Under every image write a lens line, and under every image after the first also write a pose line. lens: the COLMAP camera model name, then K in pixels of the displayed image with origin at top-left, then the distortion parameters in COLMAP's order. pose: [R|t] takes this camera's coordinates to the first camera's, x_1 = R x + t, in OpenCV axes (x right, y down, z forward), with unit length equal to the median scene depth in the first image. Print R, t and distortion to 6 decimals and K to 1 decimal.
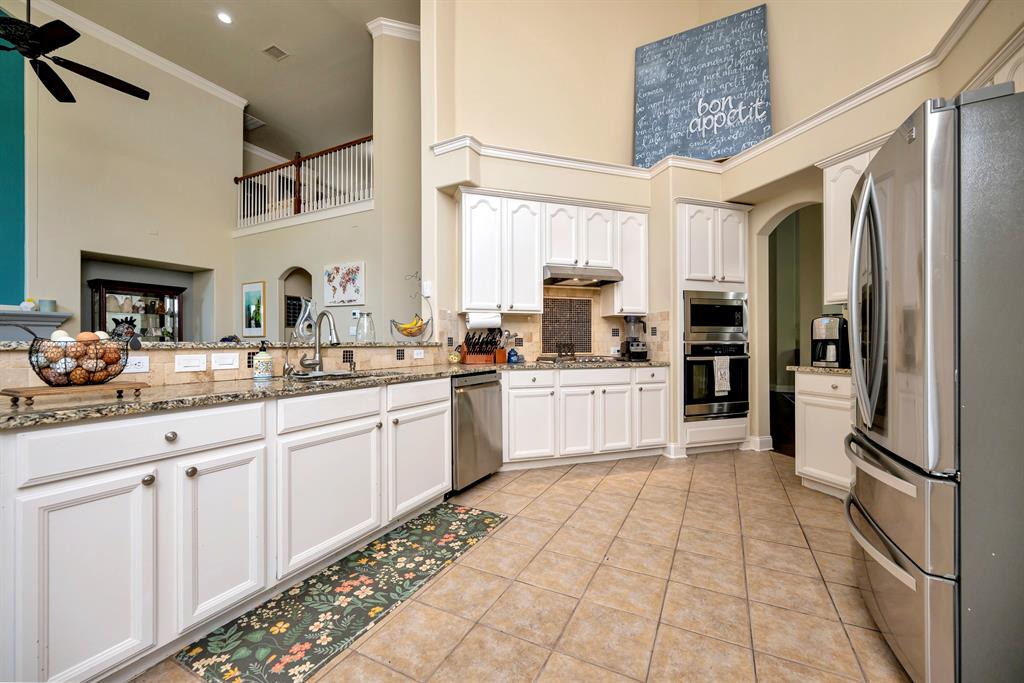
lens RADIAL K [[407.9, 0, 512.9], [0, 407.9, 343.5], [0, 0, 1]] dist [0.005692, 0.000718]
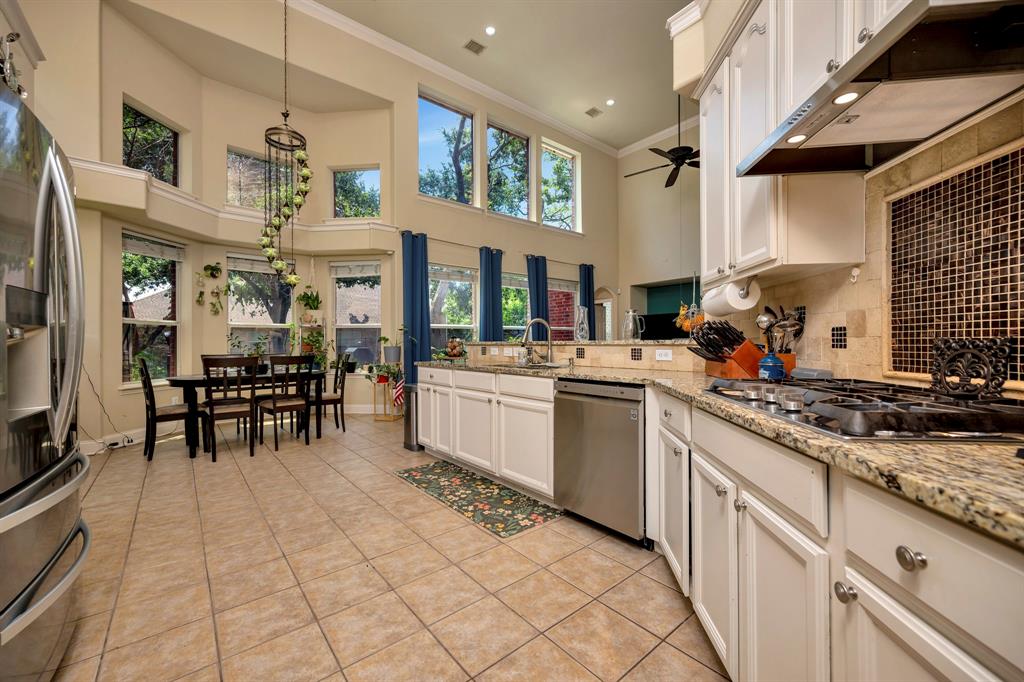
lens RADIAL K [[407.9, 0, 513.0], [0, 407.9, 341.6], [0, 0, 1]] dist [0.005692, 0.000718]
pose [[-0.398074, 0.004204, -0.917344, 0.942692], [0.010384, 0.999946, 0.000076, -0.004851], [0.917295, -0.009495, -0.398096, 1.635081]]
